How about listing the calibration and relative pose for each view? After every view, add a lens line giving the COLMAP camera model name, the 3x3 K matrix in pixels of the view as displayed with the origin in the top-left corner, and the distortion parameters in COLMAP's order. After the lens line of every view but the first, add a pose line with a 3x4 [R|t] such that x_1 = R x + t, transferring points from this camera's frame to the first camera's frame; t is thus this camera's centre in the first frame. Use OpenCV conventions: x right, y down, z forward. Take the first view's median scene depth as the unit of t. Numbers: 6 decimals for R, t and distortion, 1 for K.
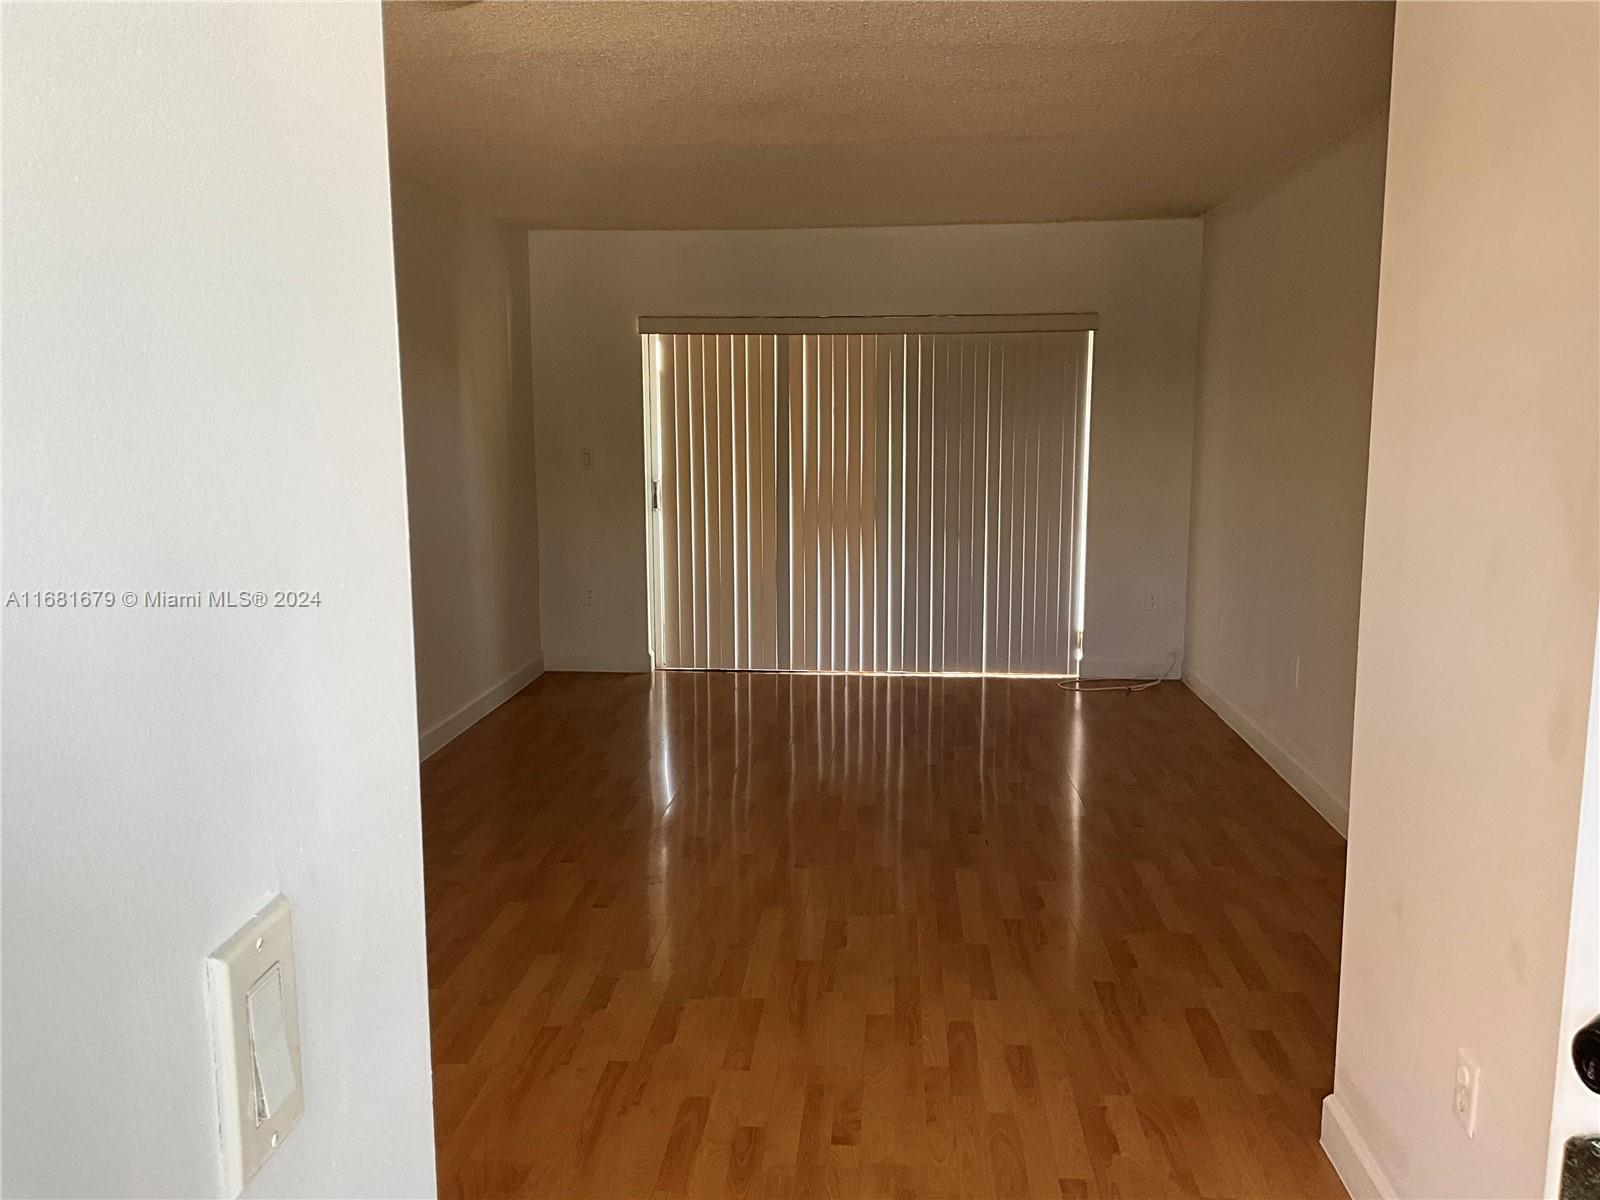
lens RADIAL K [[1331.1, 0, 803.0], [0, 1331.1, 592.0], [0, 0, 1]] dist [0.105753, -0.132070]
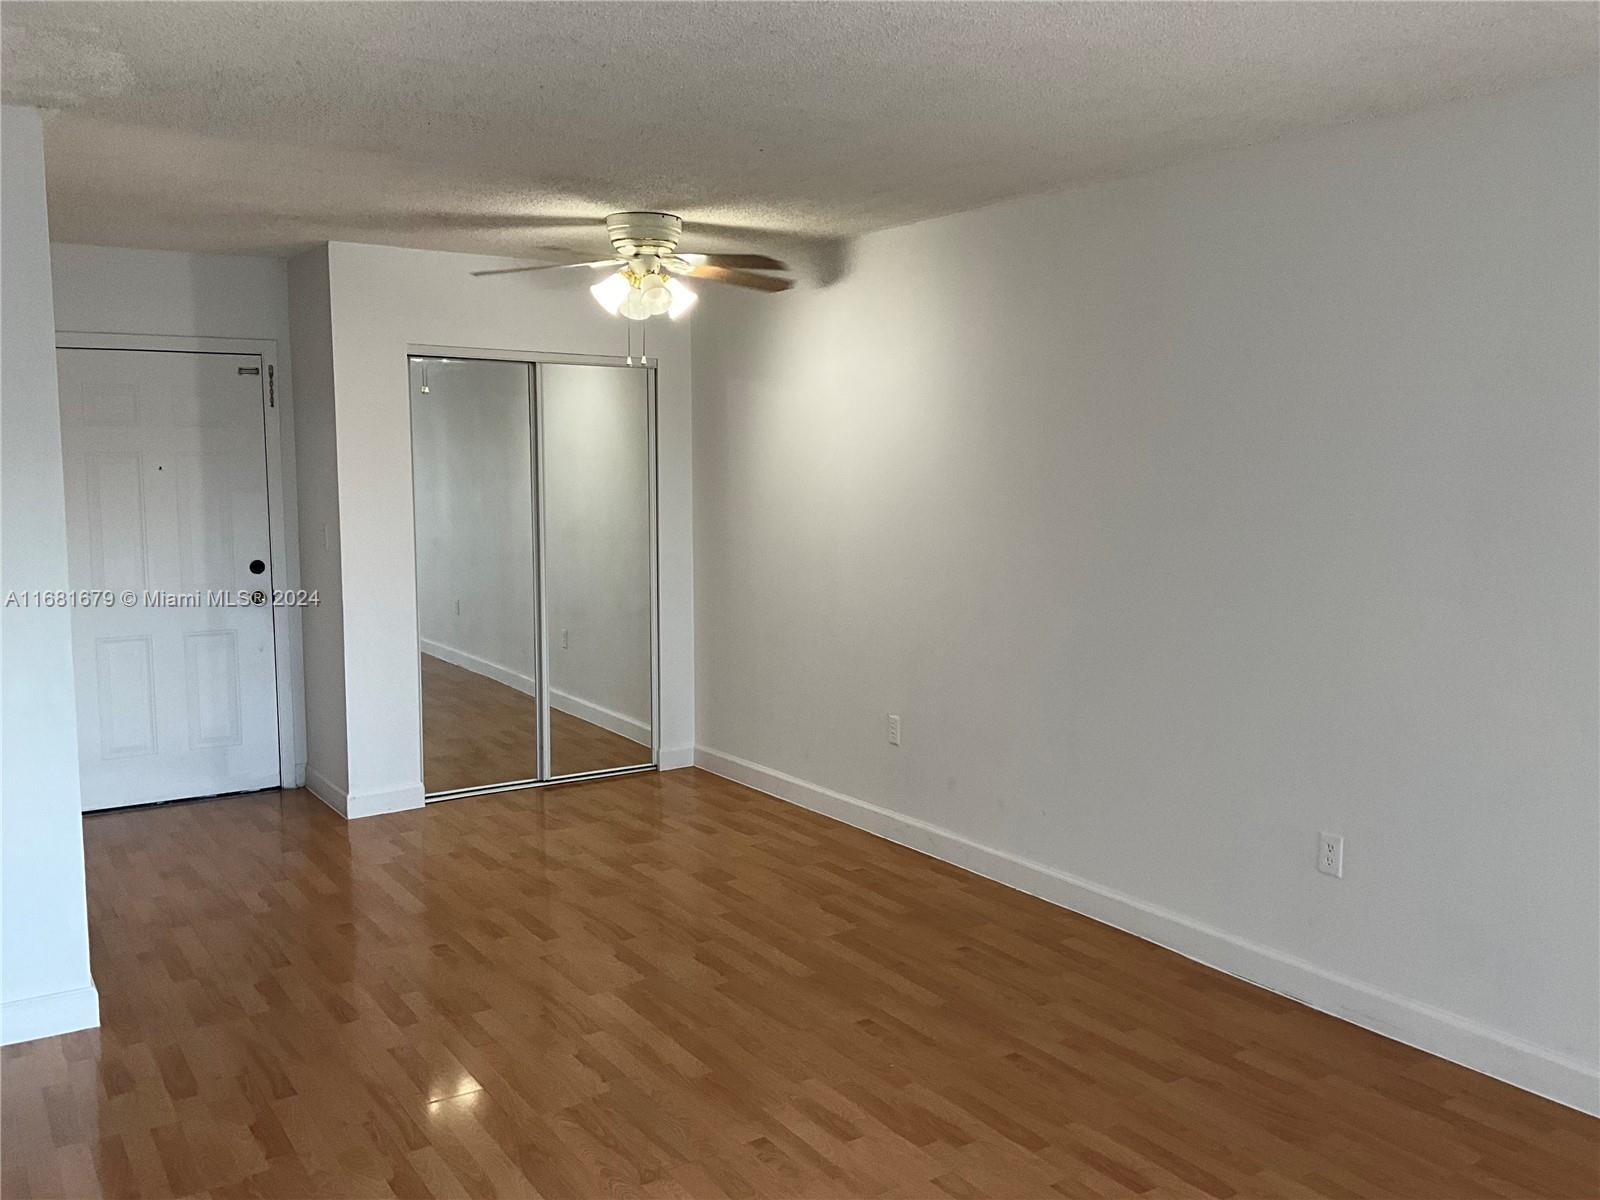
lens RADIAL K [[1331.1, 0, 803.0], [0, 1331.1, 592.0], [0, 0, 1]] dist [0.105753, -0.132070]
pose [[-0.790637, 0.069063, -0.608377, 0.544692], [-0.079463, 0.973641, 0.213797, -0.318816], [0.607106, 0.217380, -0.764309, 2.075986]]
